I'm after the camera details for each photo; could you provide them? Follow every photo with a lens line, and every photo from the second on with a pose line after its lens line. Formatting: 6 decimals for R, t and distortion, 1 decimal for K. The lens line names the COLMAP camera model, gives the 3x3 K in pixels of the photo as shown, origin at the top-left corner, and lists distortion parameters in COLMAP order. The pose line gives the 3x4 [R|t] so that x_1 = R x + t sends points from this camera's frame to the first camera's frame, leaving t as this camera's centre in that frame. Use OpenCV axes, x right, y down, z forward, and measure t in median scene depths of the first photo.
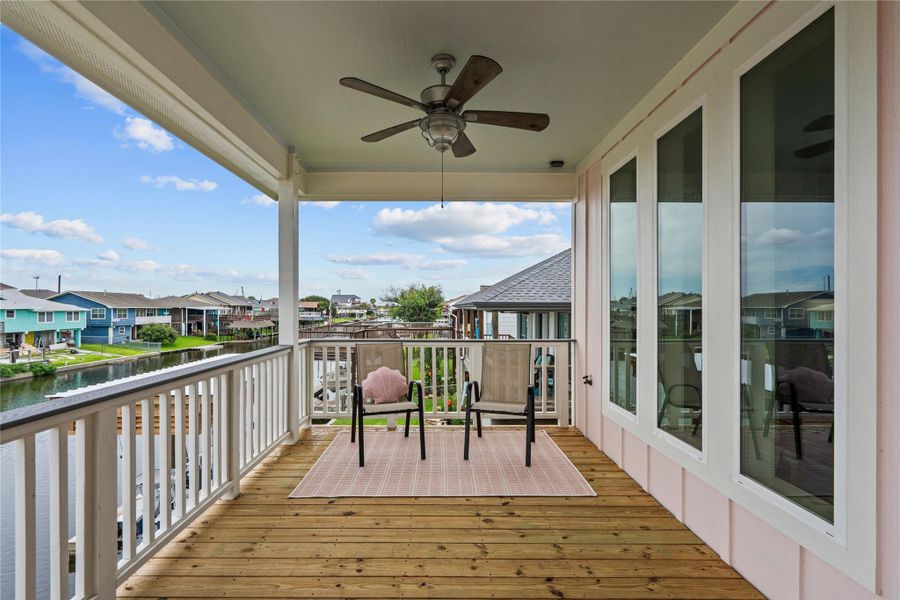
lens RADIAL K [[409.7, 0, 441.0], [0, 409.7, 306.1], [0, 0, 1]] dist [-0.000716, 0.001451]
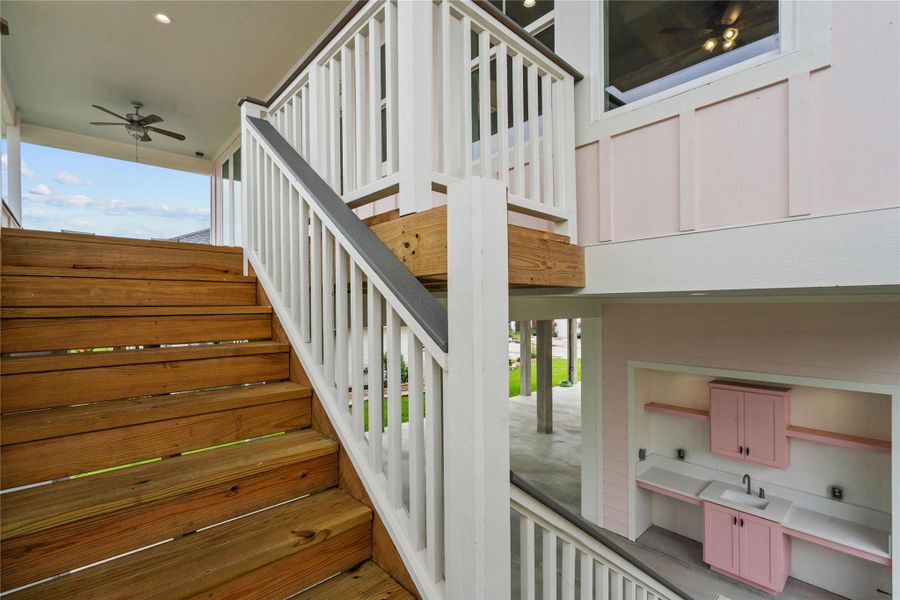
lens RADIAL K [[409.7, 0, 446.6], [0, 409.7, 306.3], [0, 0, 1]] dist [-0.000716, 0.001451]
pose [[0.749378, -0.016045, 0.661948, -0.253436], [0.014706, 0.999863, 0.007587, 0.662626], [-0.661979, 0.004049, 0.749511, -2.151655]]
